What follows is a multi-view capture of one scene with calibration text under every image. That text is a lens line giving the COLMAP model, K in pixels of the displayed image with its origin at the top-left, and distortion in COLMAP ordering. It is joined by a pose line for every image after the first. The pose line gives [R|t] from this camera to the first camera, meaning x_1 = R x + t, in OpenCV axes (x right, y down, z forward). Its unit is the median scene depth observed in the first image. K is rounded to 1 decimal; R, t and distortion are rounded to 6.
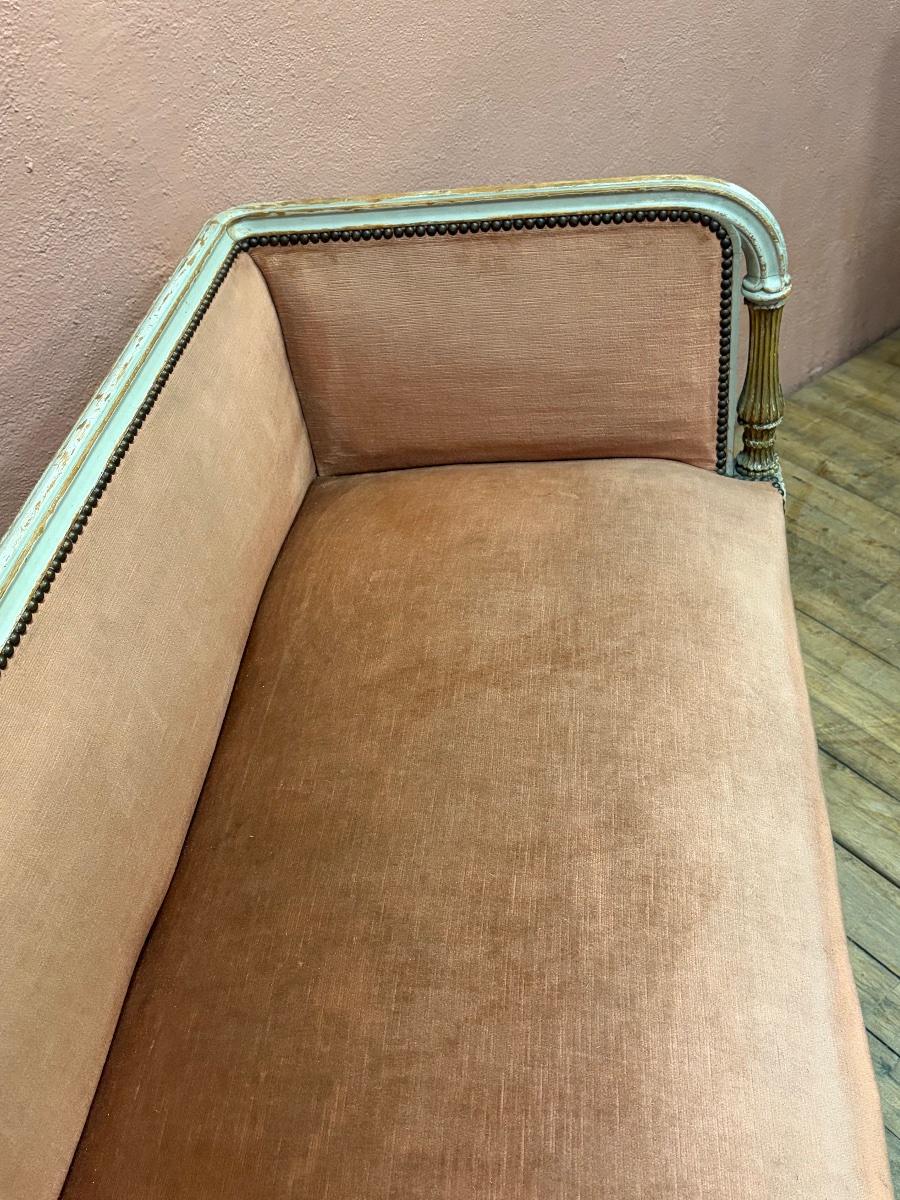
lens RADIAL K [[1193.5, 0, 450.0], [0, 1193.5, 600.0], [0, 0, 1]] dist [0.099108, -0.027522]
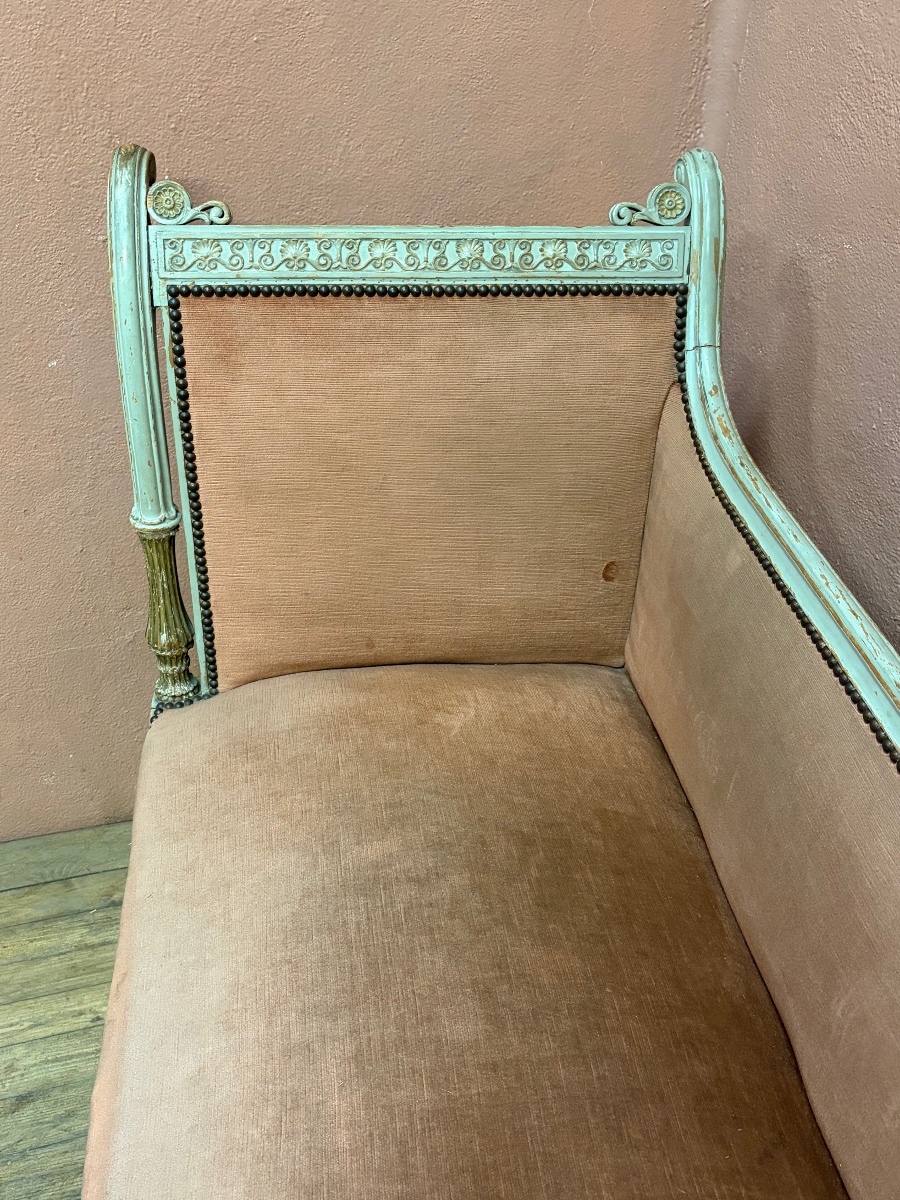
lens RADIAL K [[1193.5, 0, 450.0], [0, 1193.5, 600.0], [0, 0, 1]] dist [0.099108, -0.027522]
pose [[-0.976608, 0.140027, -0.163185, 0.173067], [-0.113026, 0.311320, 0.943560, -0.997541], [0.182926, 0.939932, -0.288211, 1.155511]]
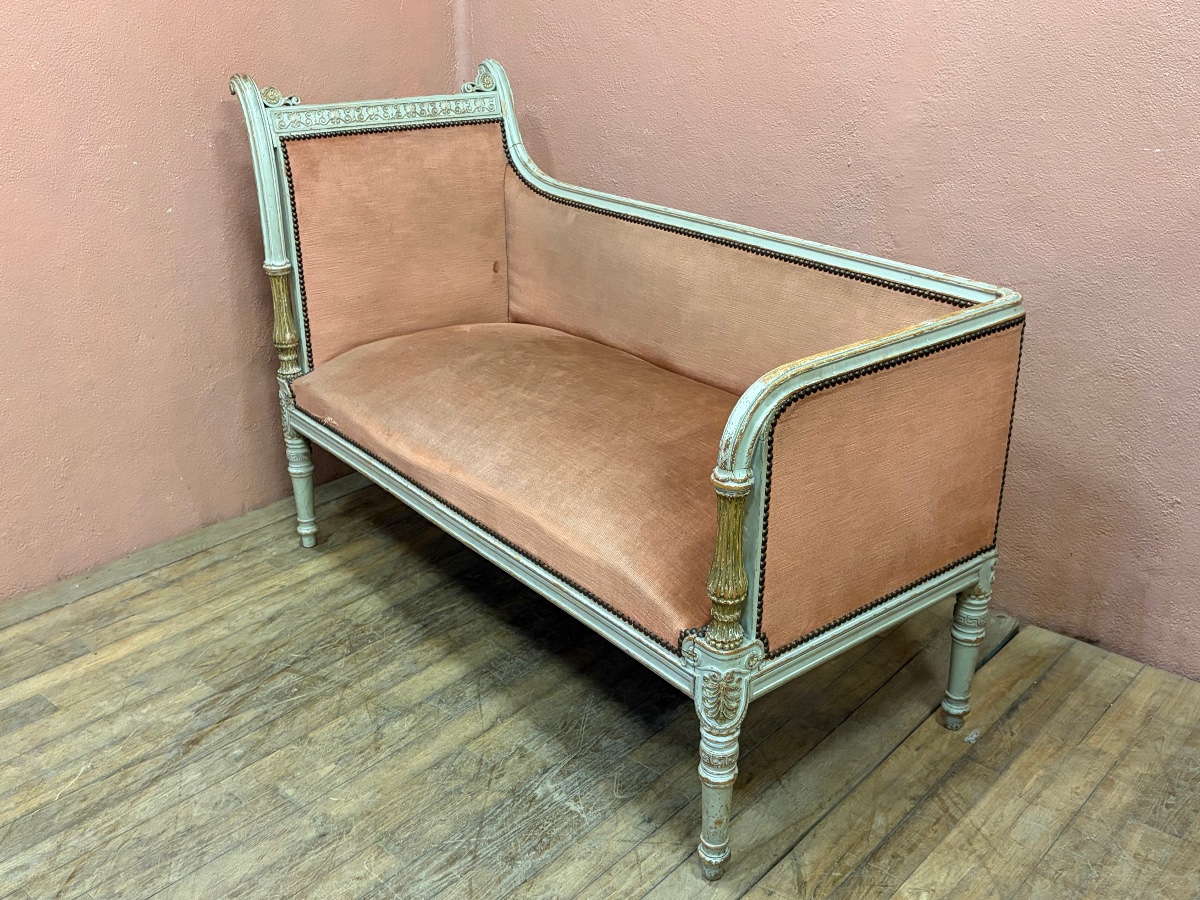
lens RADIAL K [[1193.5, 0, 600.0], [0, 1193.5, 450.0], [0, 0, 1]] dist [0.099108, -0.027522]
pose [[-0.731731, 0.322798, -0.600309, 0.895170], [-0.397301, 0.513644, 0.760475, -1.417042], [0.553825, 0.794966, -0.247601, 1.607881]]
